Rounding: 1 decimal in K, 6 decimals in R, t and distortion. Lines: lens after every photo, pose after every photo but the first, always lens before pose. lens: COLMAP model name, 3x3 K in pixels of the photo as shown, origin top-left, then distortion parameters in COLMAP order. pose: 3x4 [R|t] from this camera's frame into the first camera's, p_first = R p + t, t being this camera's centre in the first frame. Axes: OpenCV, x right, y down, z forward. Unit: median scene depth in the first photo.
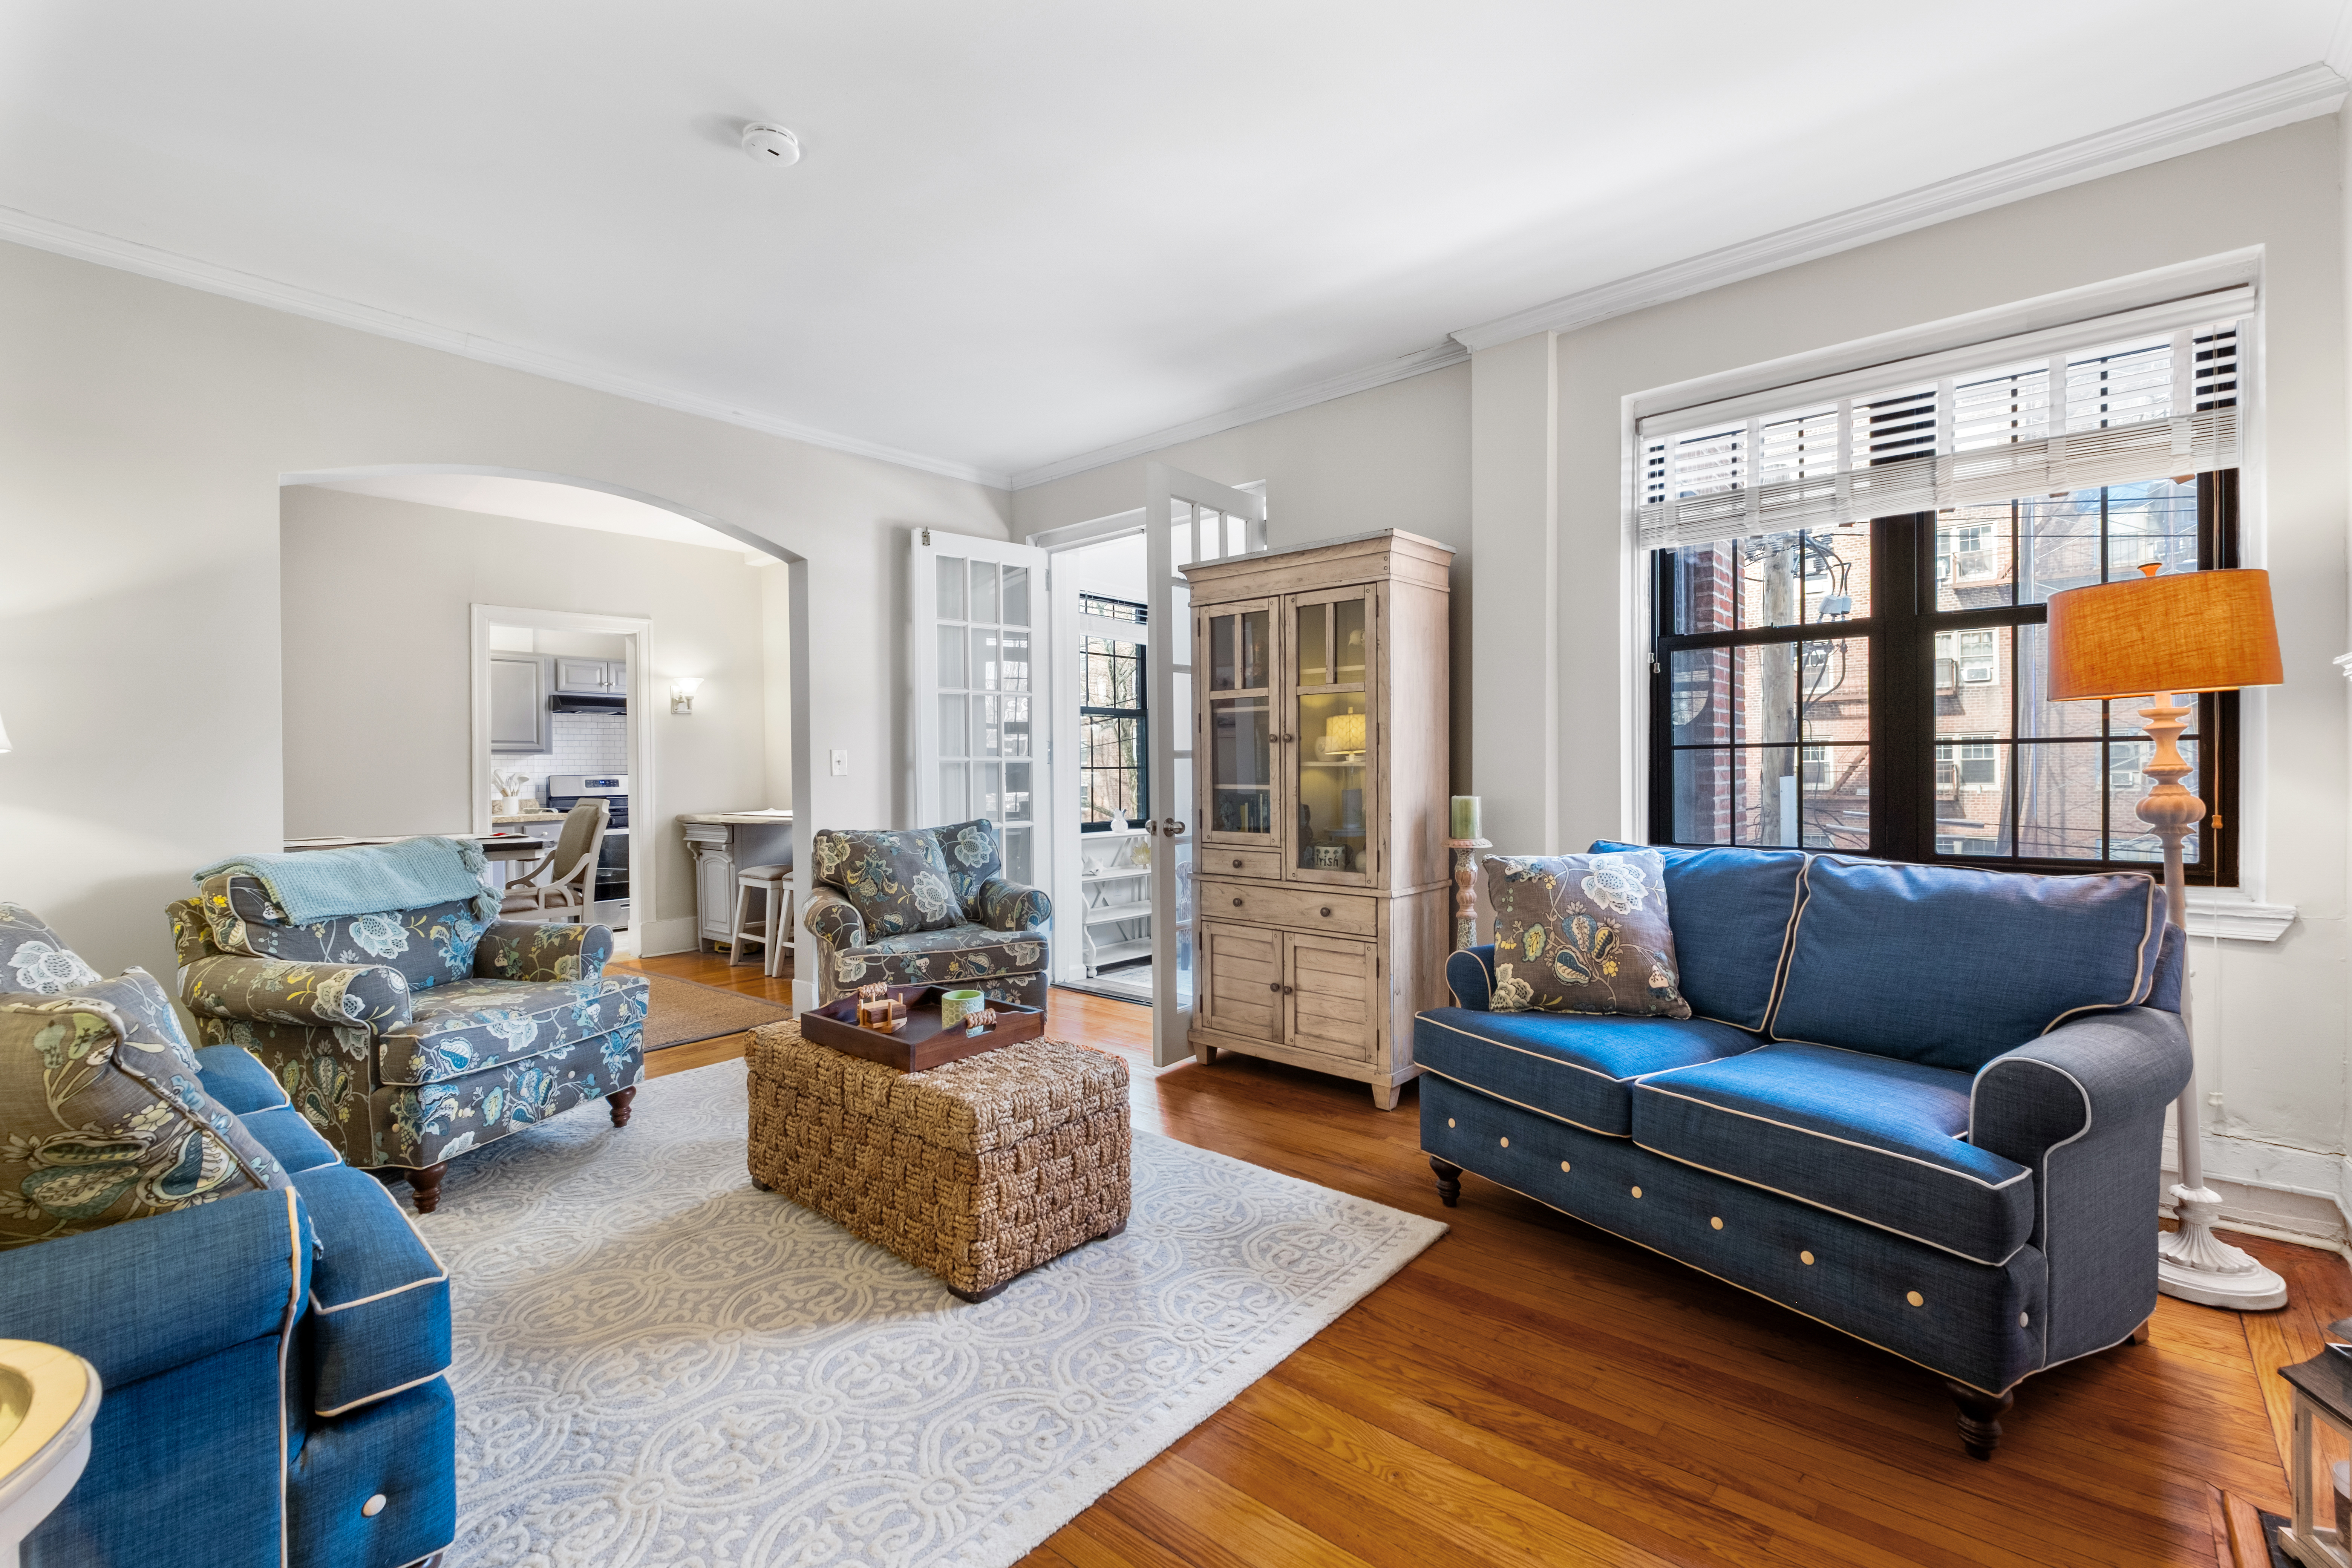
lens RADIAL K [[1042.5, 0, 1191.3], [0, 1042.5, 774.6], [0, 0, 1]] dist [0.015720, -0.003543]
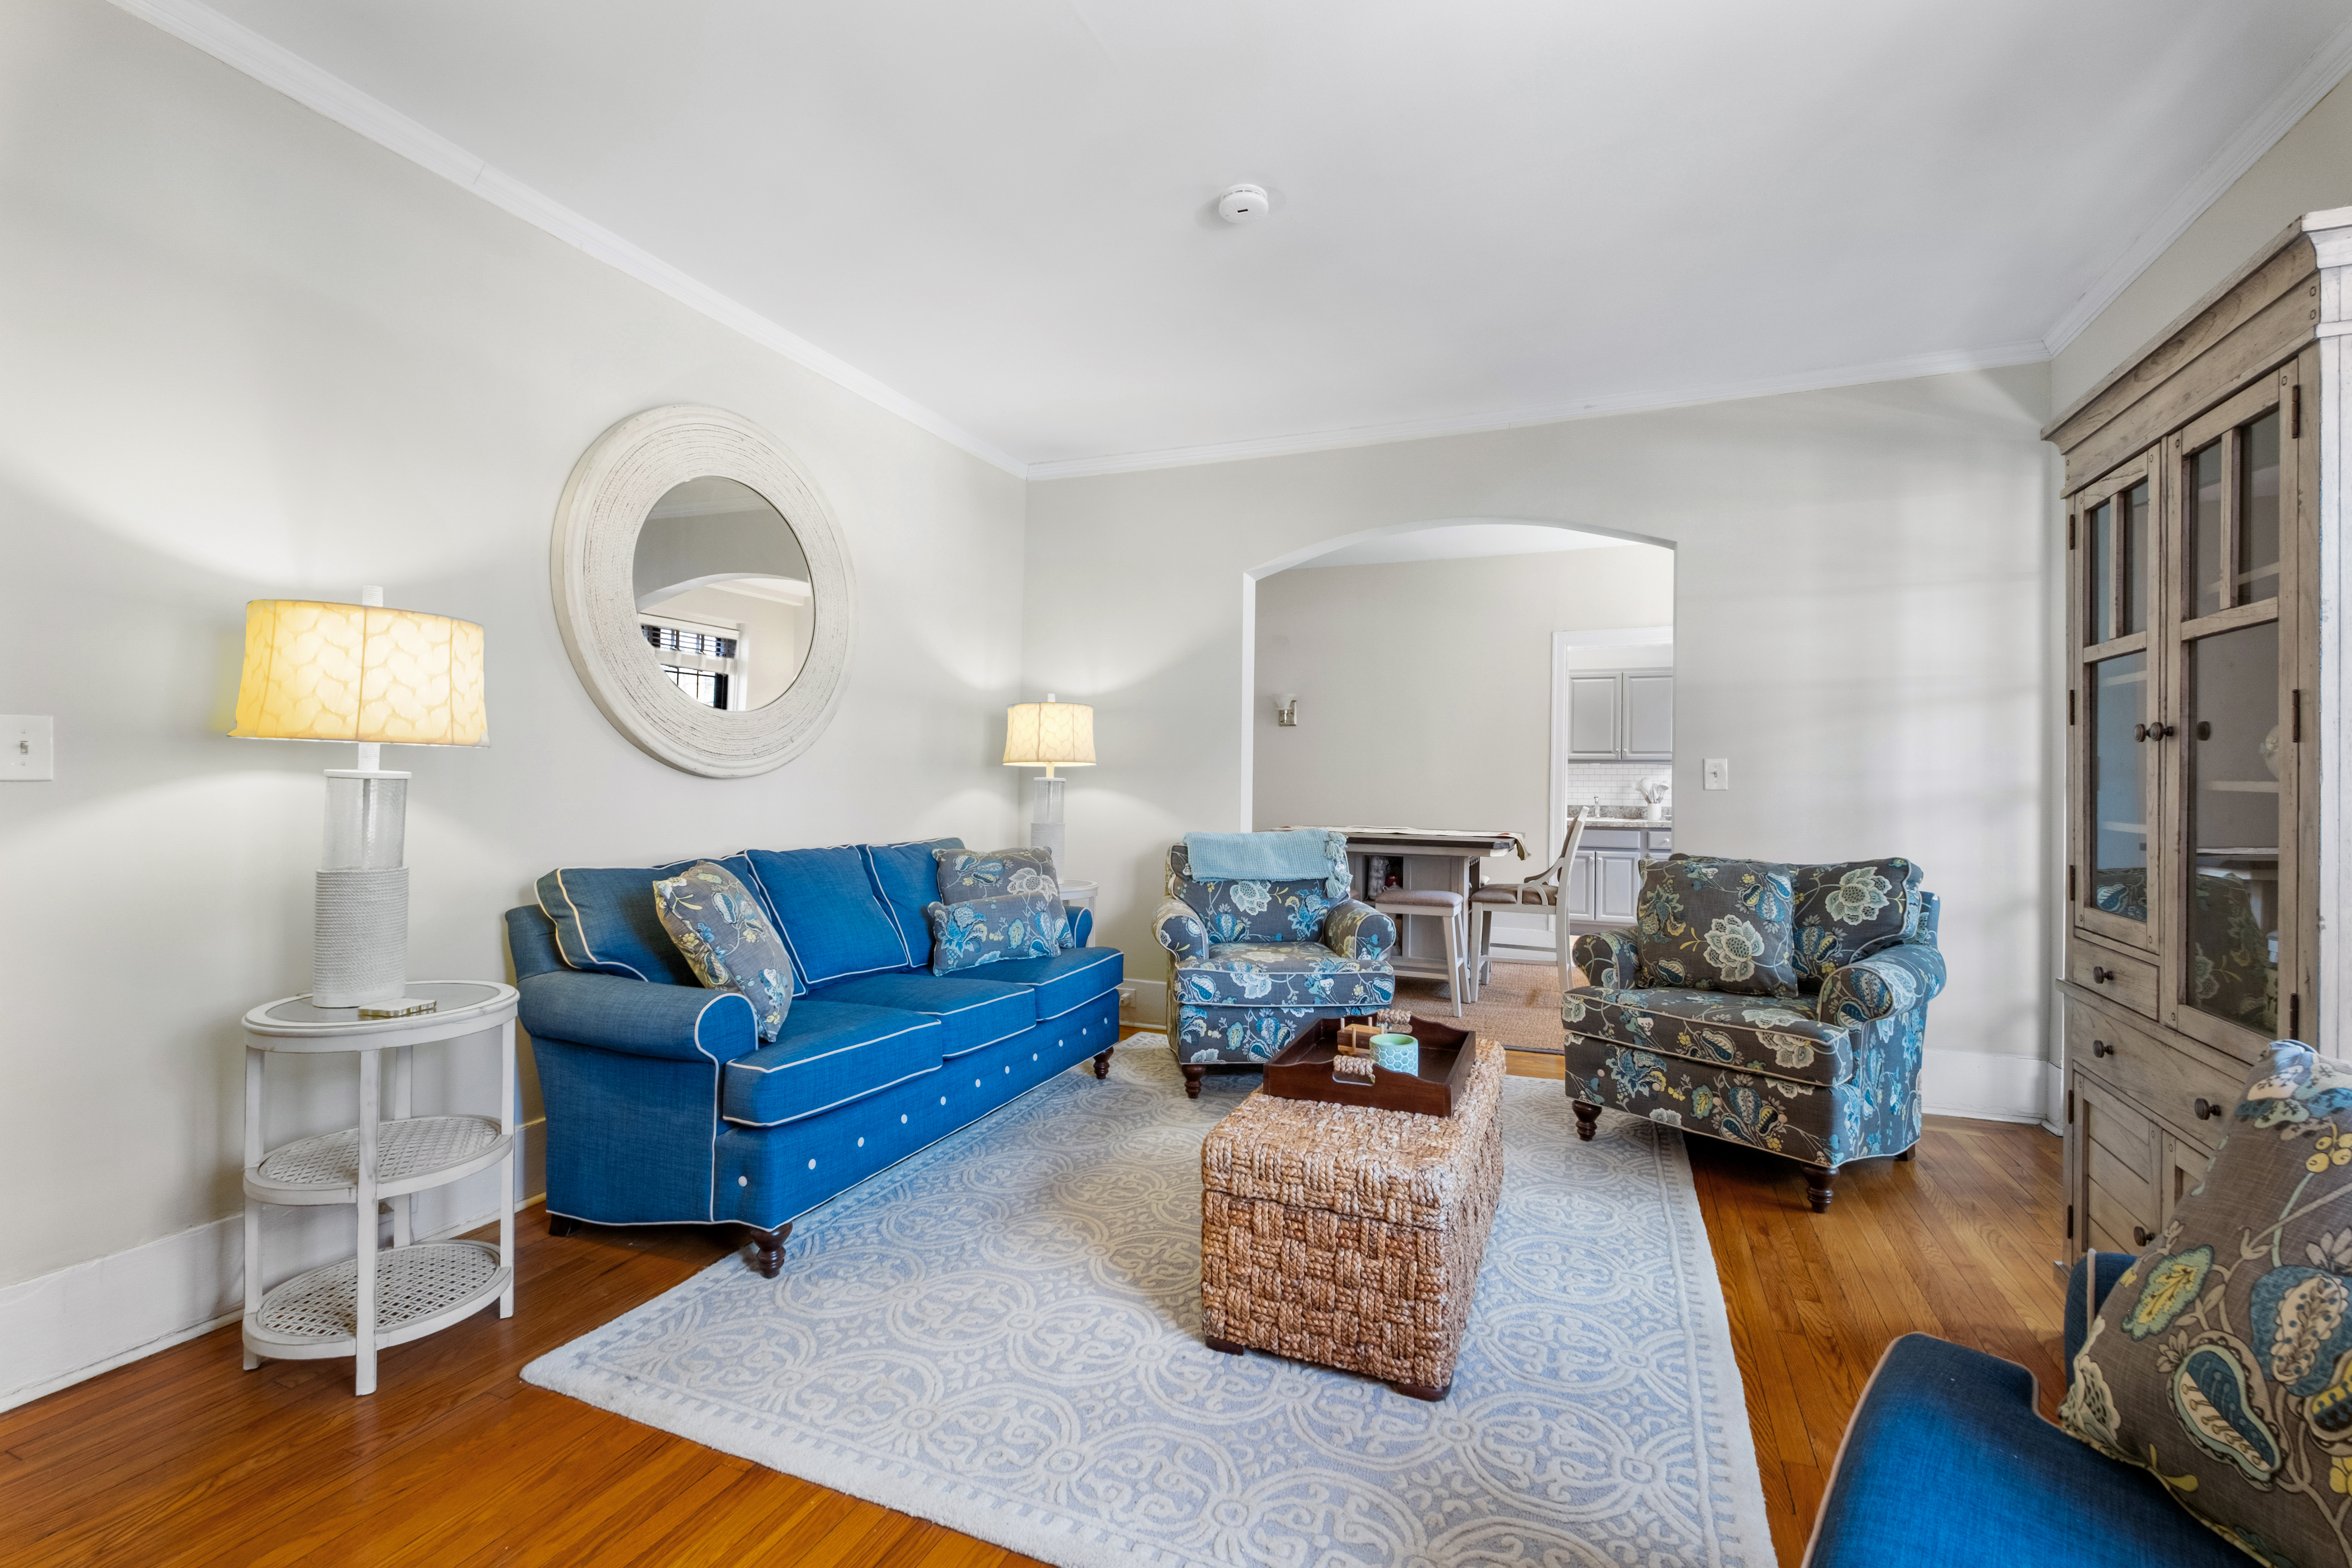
lens RADIAL K [[1042.5, 0, 1177.2], [0, 1042.5, 773.8], [0, 0, 1]] dist [0.015720, -0.003543]
pose [[0.303576, 0.008740, -0.952767, 0.479812], [-0.019731, 0.999801, 0.002885, -0.009257], [0.952603, 0.017923, 0.303689, 0.478370]]
